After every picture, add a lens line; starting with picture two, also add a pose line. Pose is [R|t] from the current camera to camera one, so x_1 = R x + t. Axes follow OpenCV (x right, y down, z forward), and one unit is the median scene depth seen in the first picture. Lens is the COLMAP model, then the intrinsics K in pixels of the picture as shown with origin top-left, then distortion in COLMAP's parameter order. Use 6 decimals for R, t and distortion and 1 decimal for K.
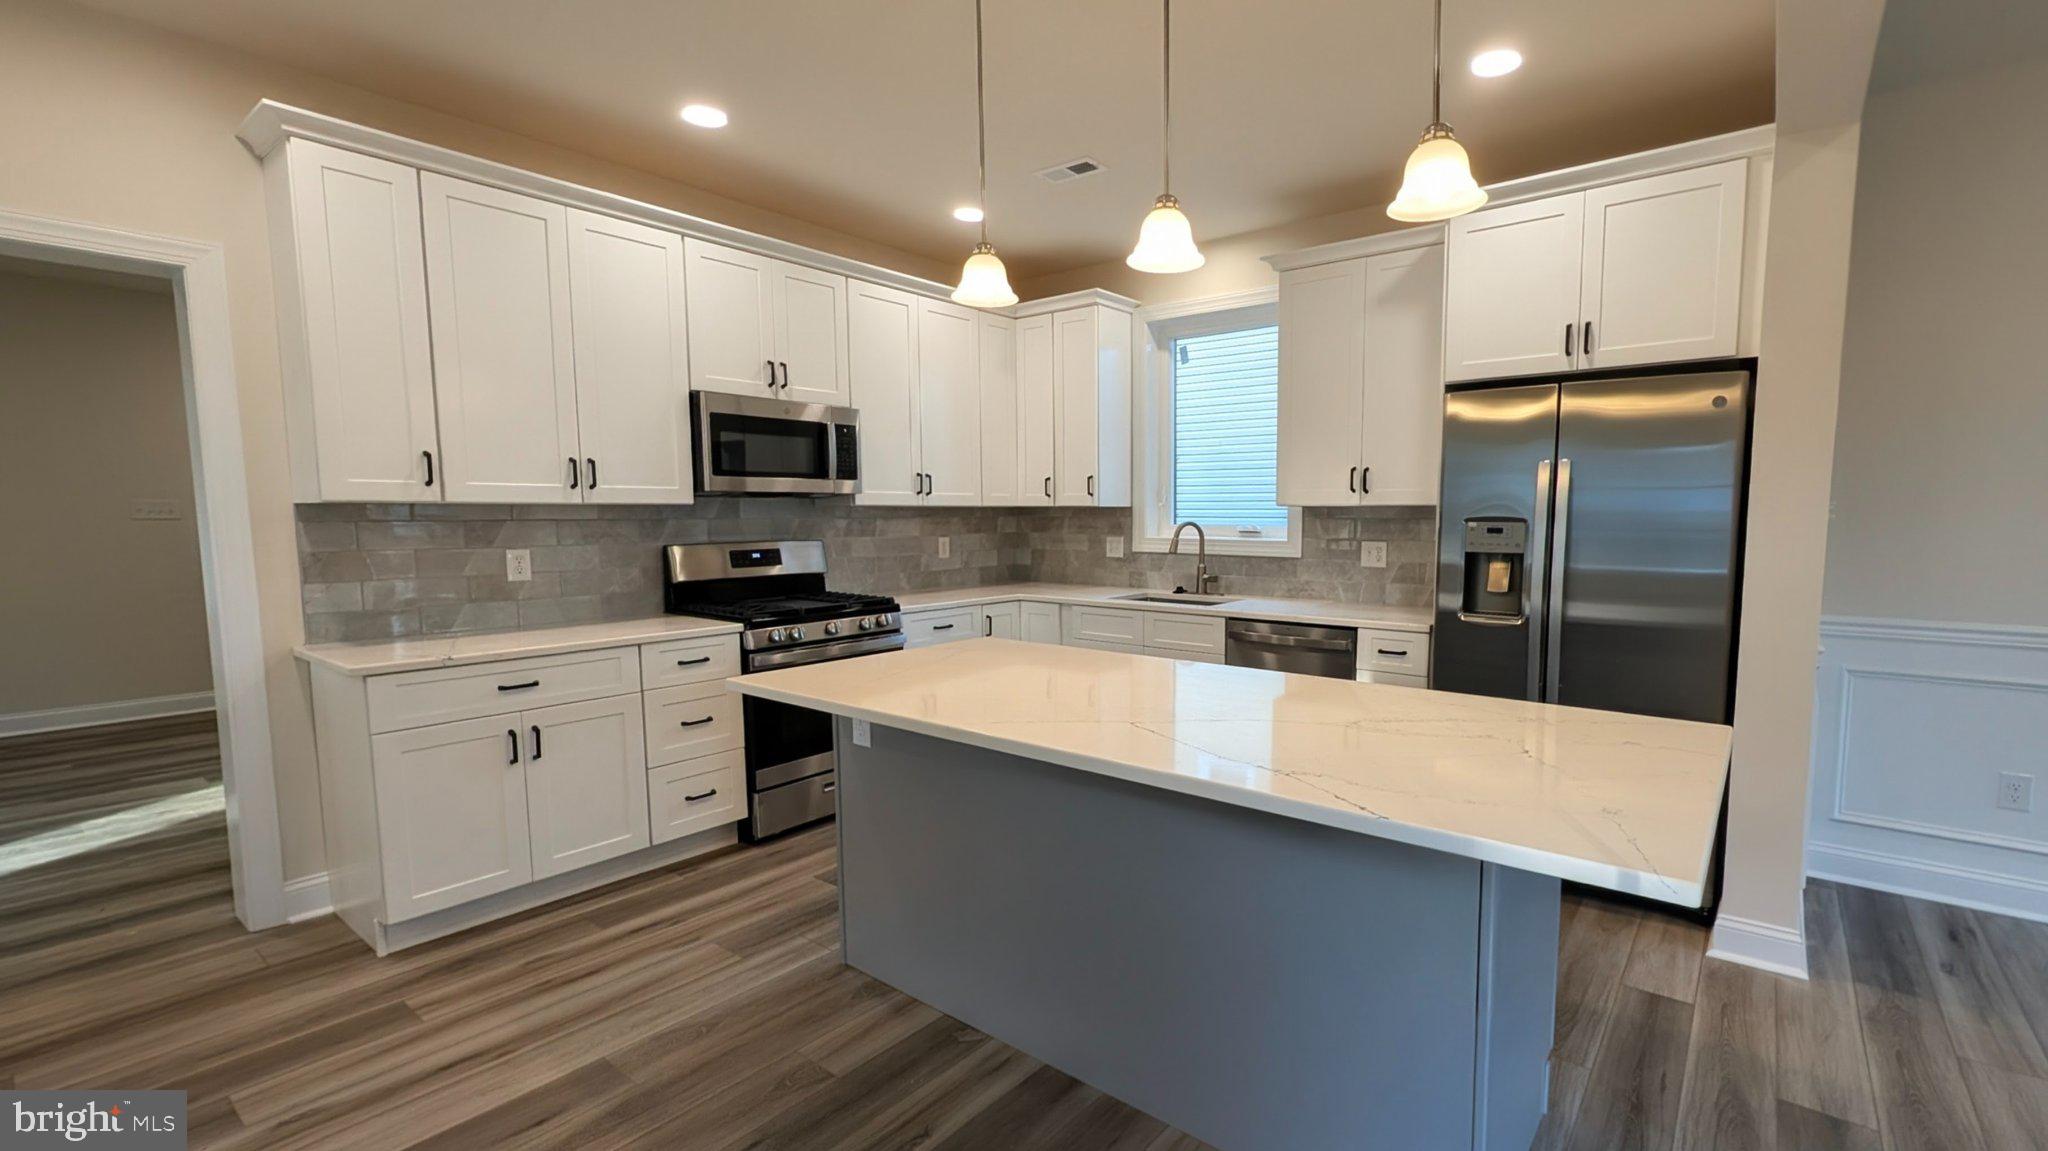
lens RADIAL K [[863.2, 0, 1119.8], [0, 863.2, 594.5], [0, 0, 1]] dist [0.001582, -0.000209]
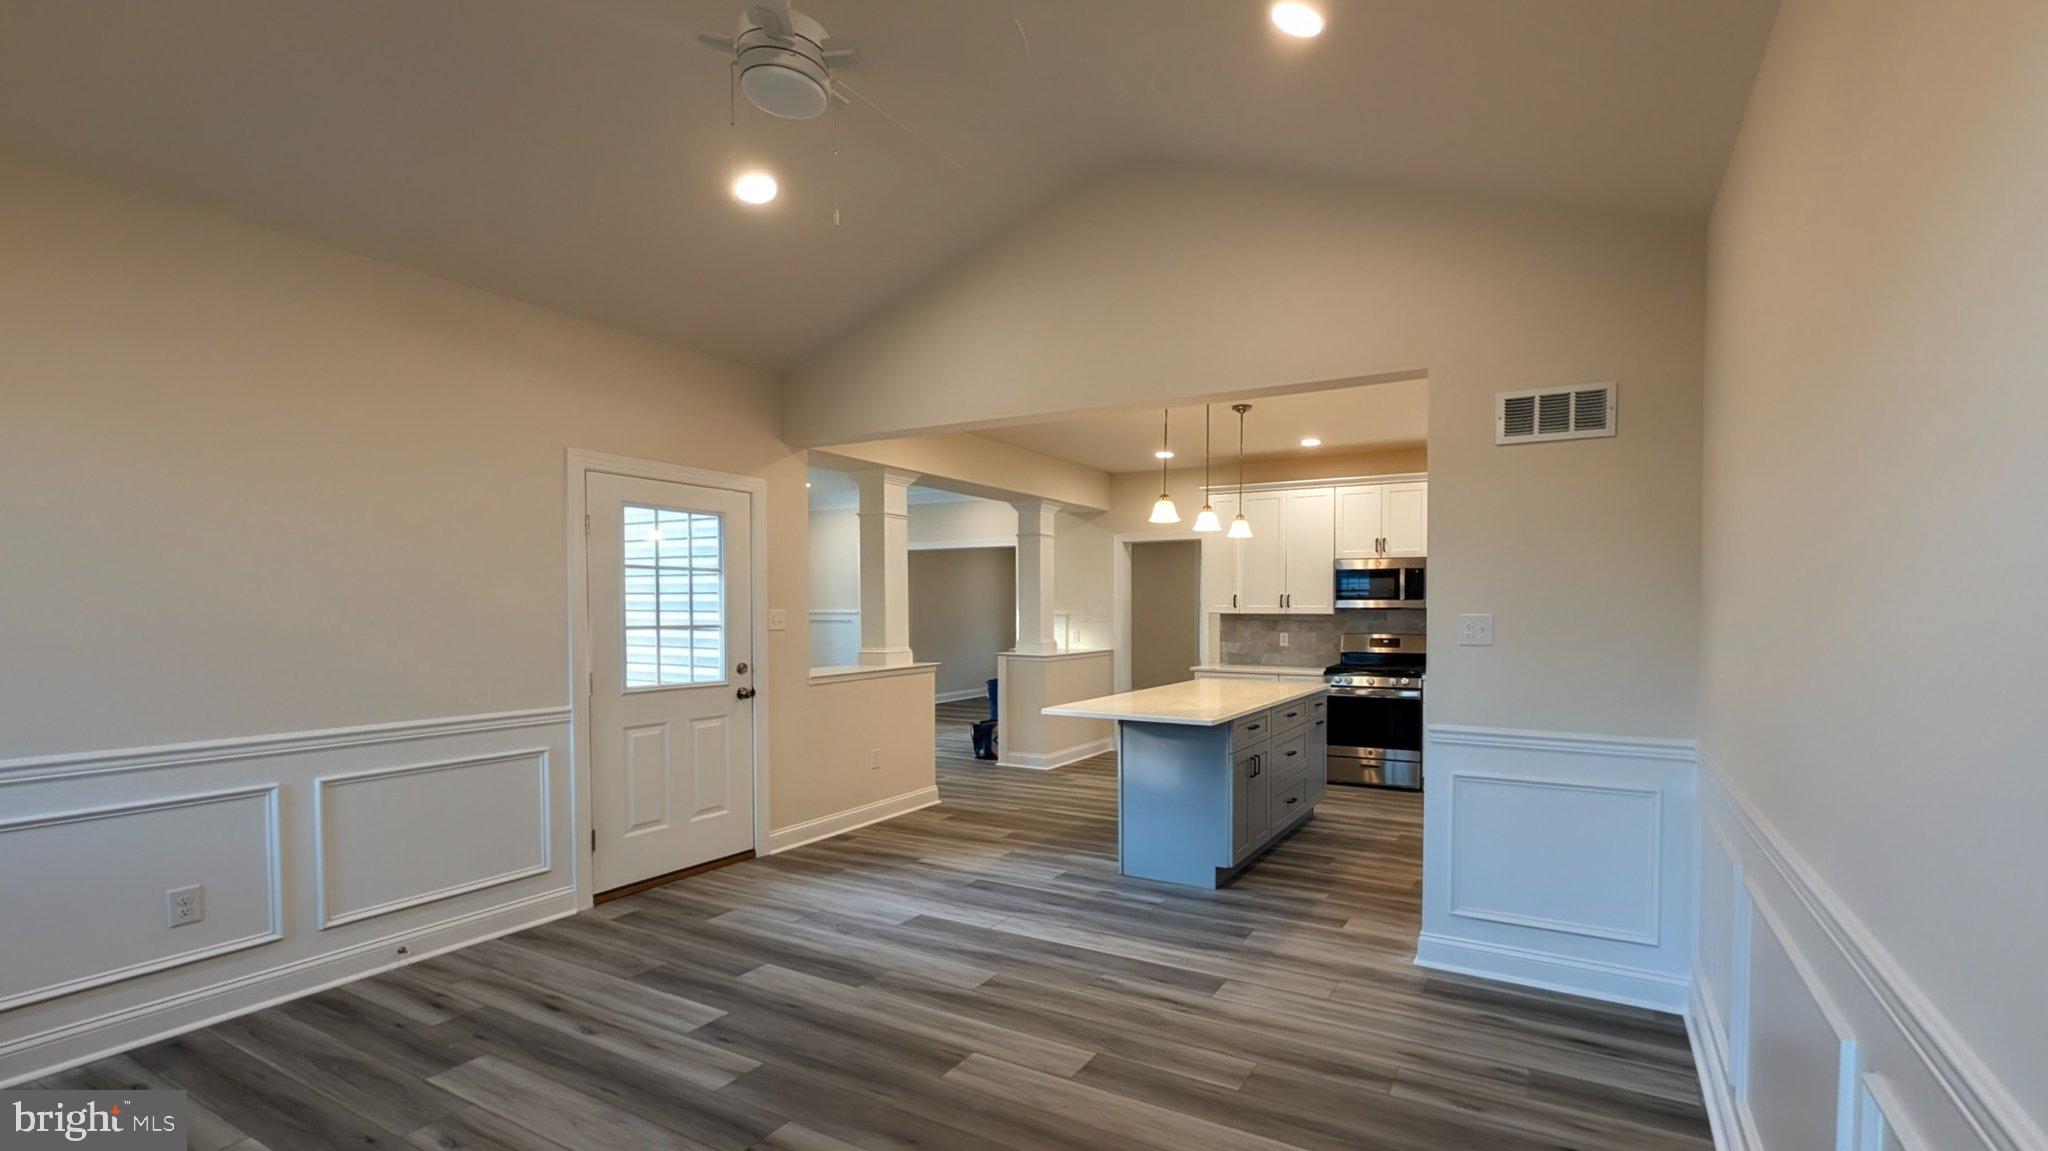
lens RADIAL K [[863.2, 0, 1141.7], [0, 863.2, 637.4], [0, 0, 1]] dist [0.001582, -0.000209]
pose [[0.174597, 0.035612, -0.983996, 1.317686], [-0.098049, 0.995007, 0.018613, -0.039096], [0.979746, 0.093230, 0.177217, 0.175853]]
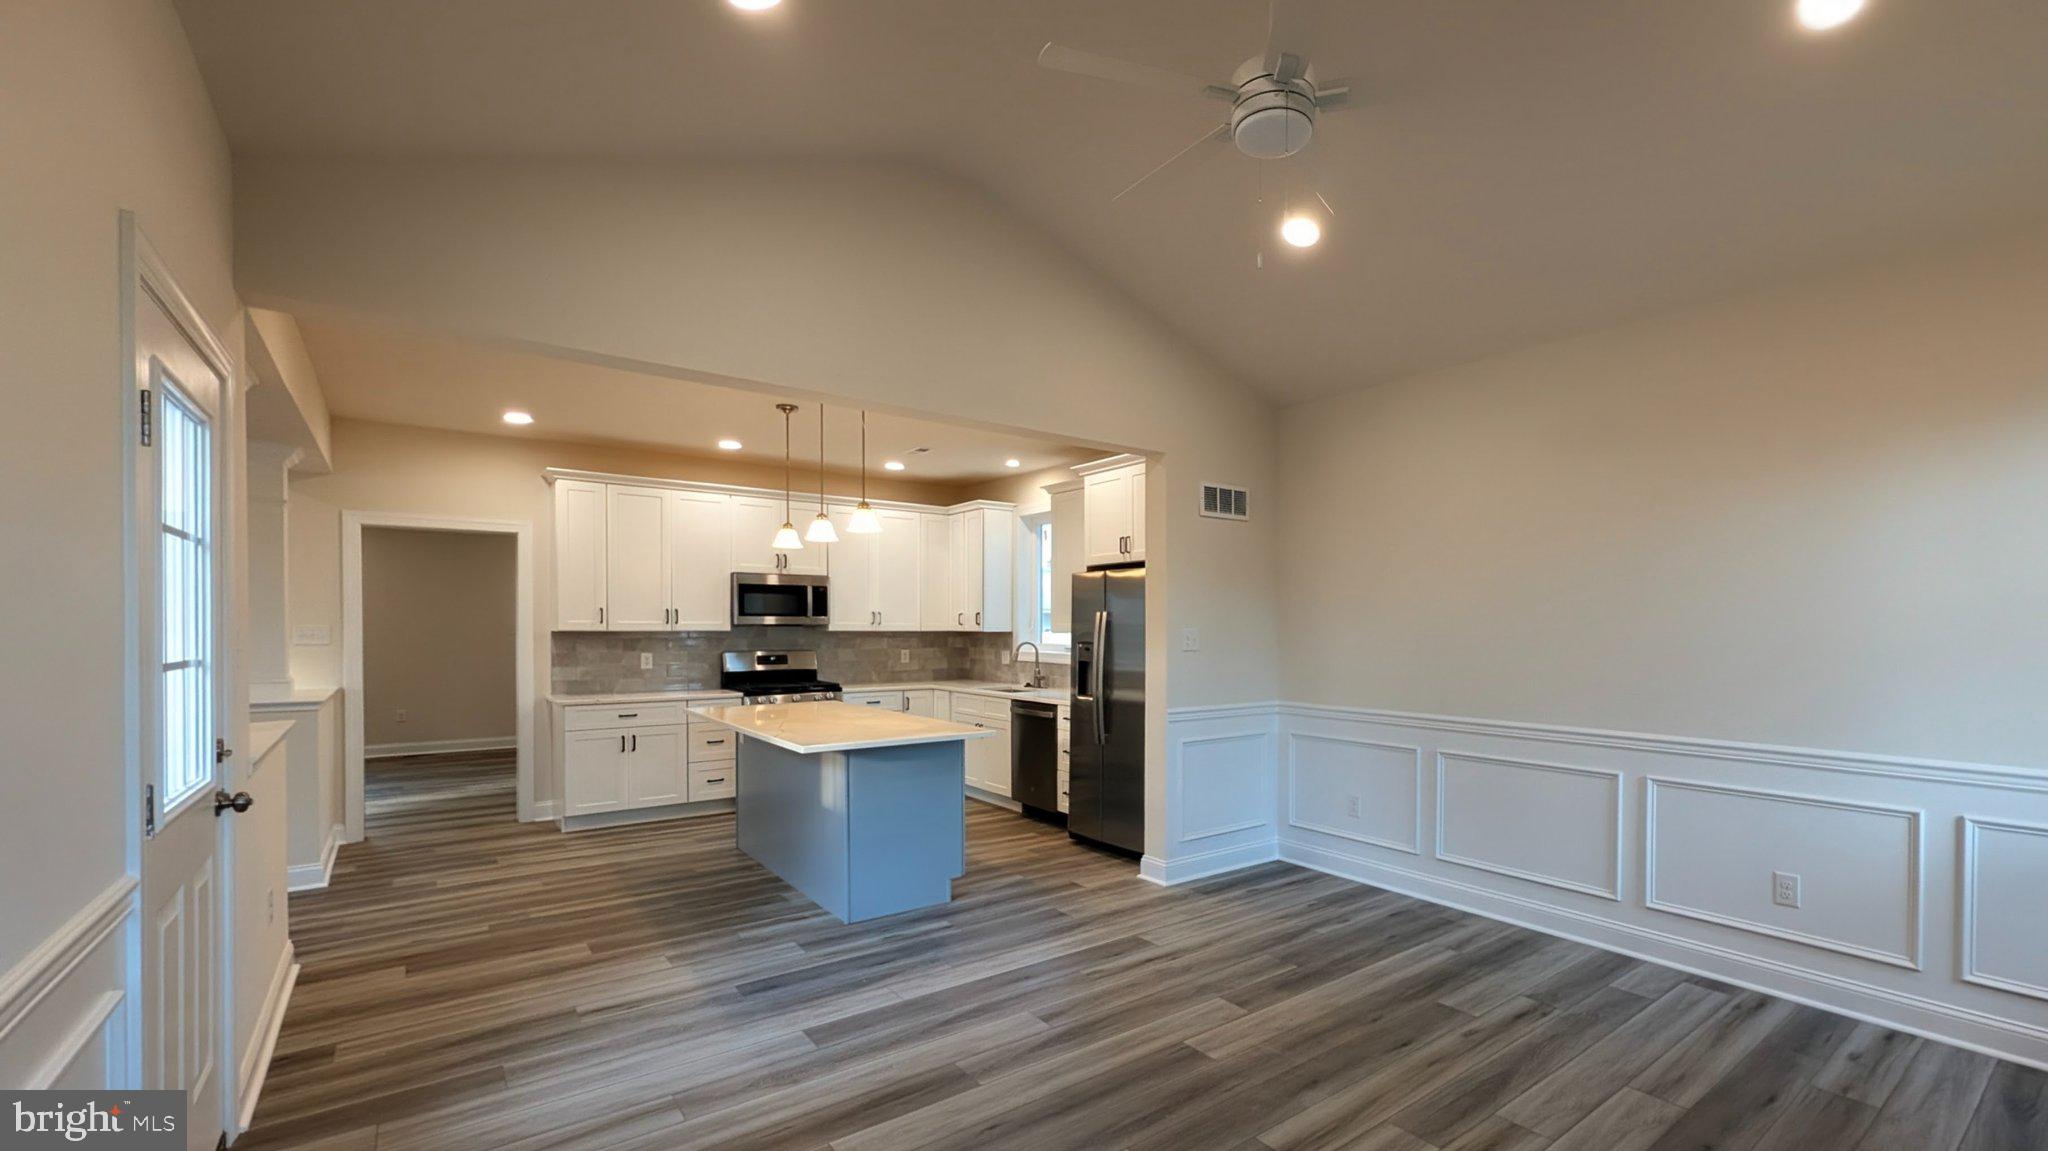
lens RADIAL K [[863.2, 0, 1117.0], [0, 863.2, 641.2], [0, 0, 1]] dist [0.001582, -0.000209]
pose [[0.967820, 0.008587, -0.251498, 0.743328], [-0.028294, 0.996793, -0.074849, 0.033817], [0.250049, 0.079556, 0.964959, -0.572816]]
